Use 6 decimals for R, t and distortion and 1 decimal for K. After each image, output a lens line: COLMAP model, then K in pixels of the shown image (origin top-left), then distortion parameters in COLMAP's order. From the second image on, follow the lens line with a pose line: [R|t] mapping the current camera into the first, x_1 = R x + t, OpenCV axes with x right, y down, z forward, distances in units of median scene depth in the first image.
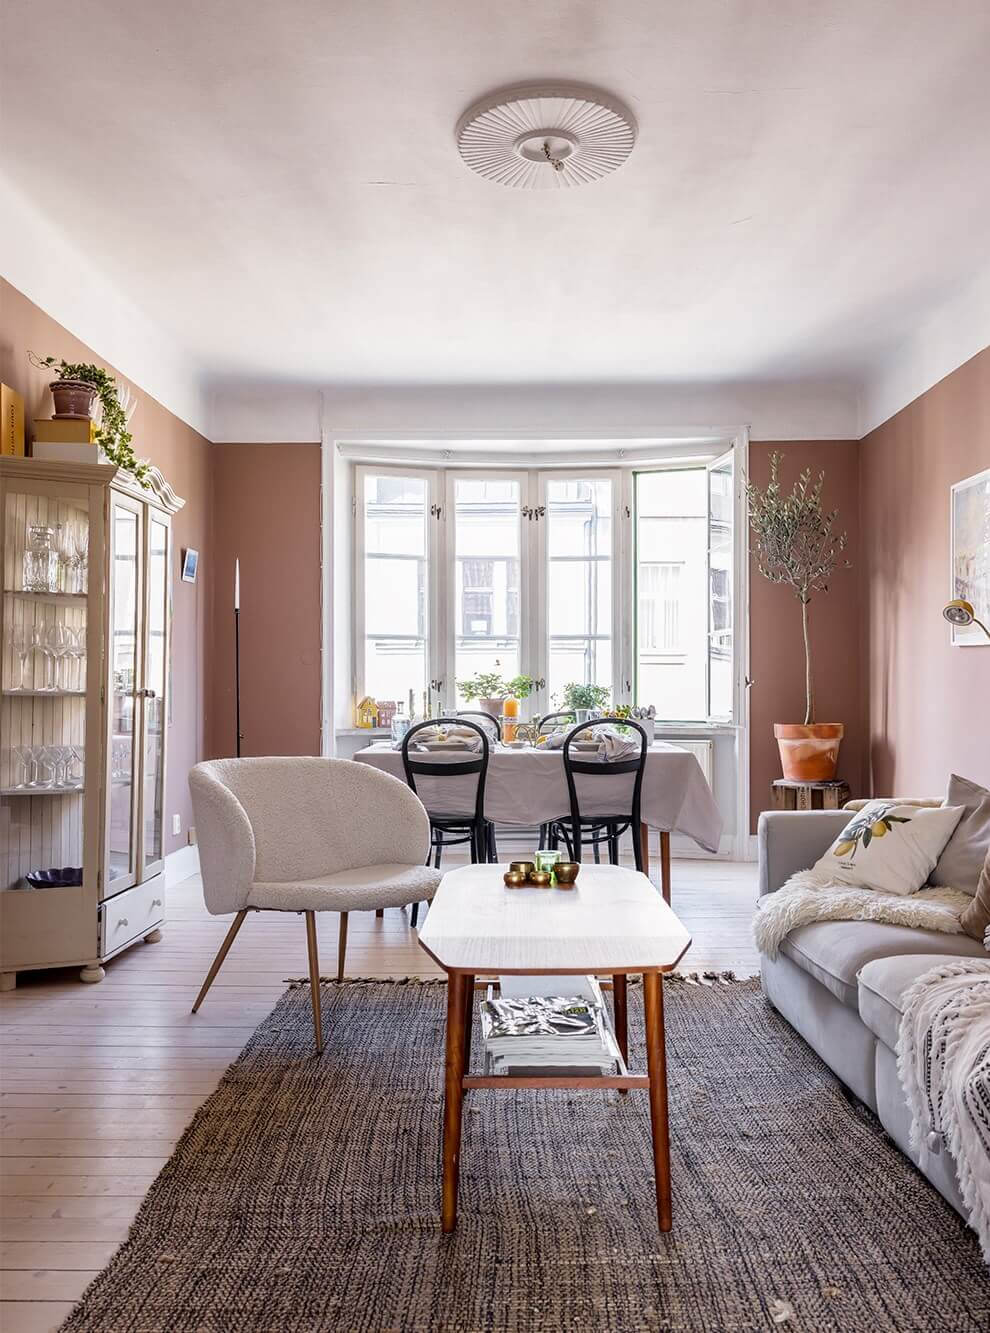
lens RADIAL K [[1039.2, 0, 490.9], [0, 1039.2, 699.5], [0, 0, 1]] dist [0.003705, 0.000613]
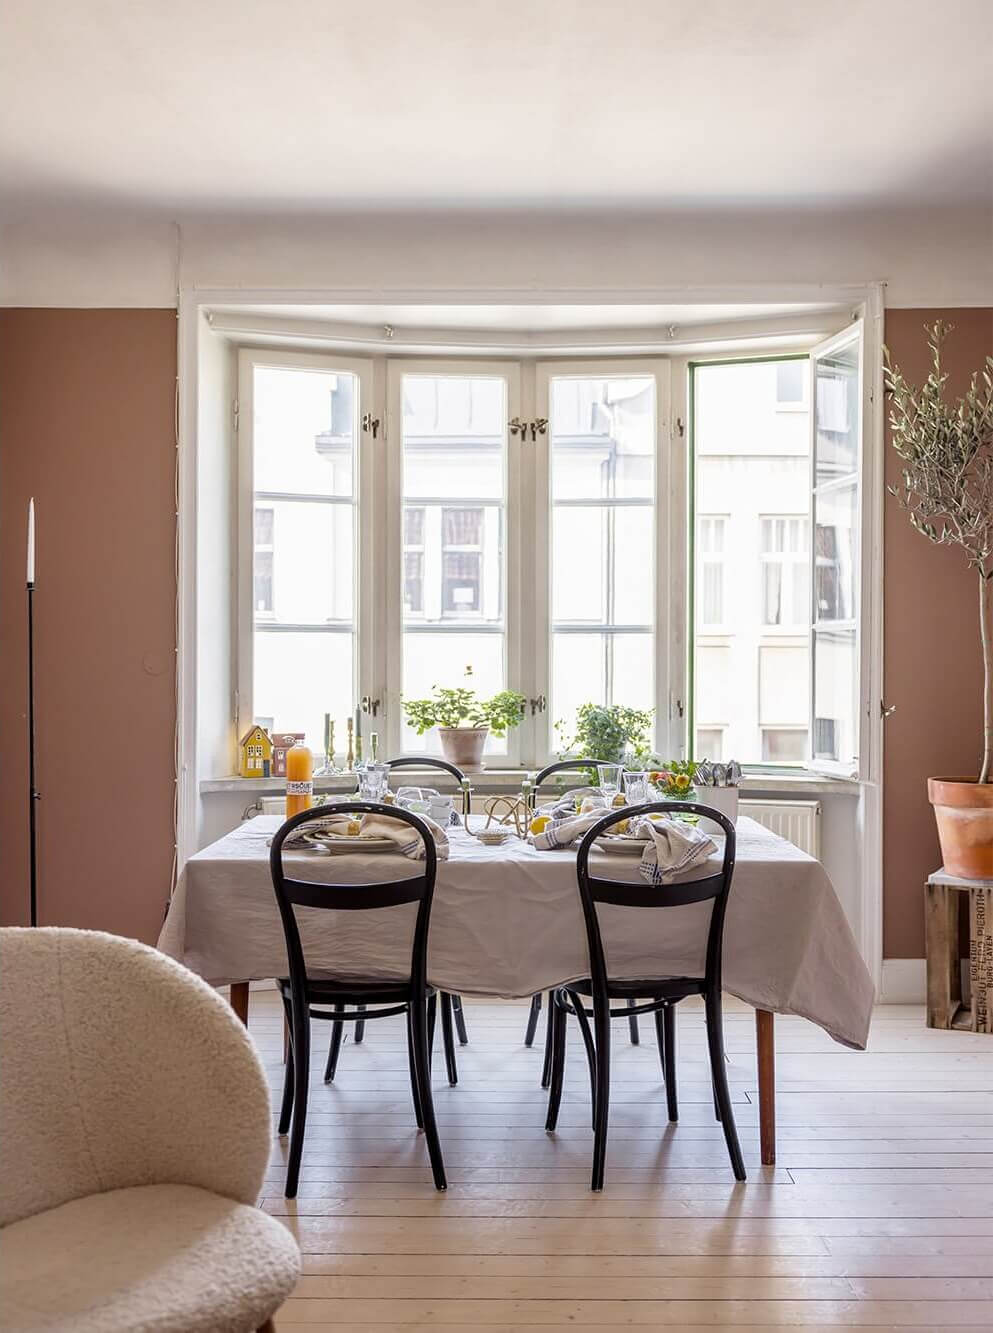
lens RADIAL K [[1101.8, 0, 496.5], [0, 1101.8, 666.5], [0, 0, 1]] dist [-0.005093, -0.003797]
pose [[0.999990, 0.003699, 0.002583, 0.028444], [-0.003708, 0.999986, 0.003752, -0.054588], [-0.002569, -0.003761, 0.999990, 0.468154]]
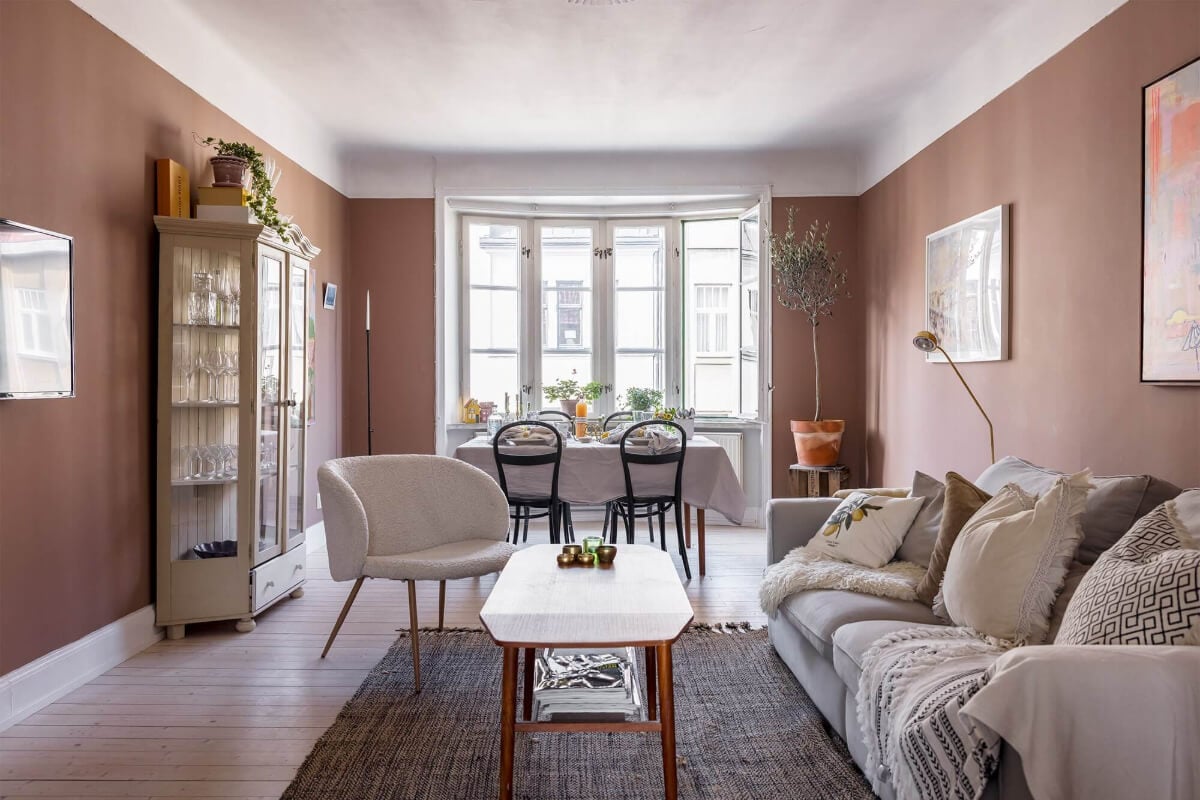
lens RADIAL K [[817.5, 0, 595.5], [0, 817.5, 392.8], [0, 0, 1]] dist [0.002511, 0.000678]
pose [[0.999988, -0.000862, 0.004796, 0.036585], [0.000803, 0.999924, 0.012342, -0.029387], [-0.004806, -0.012338, 0.999912, 0.001063]]
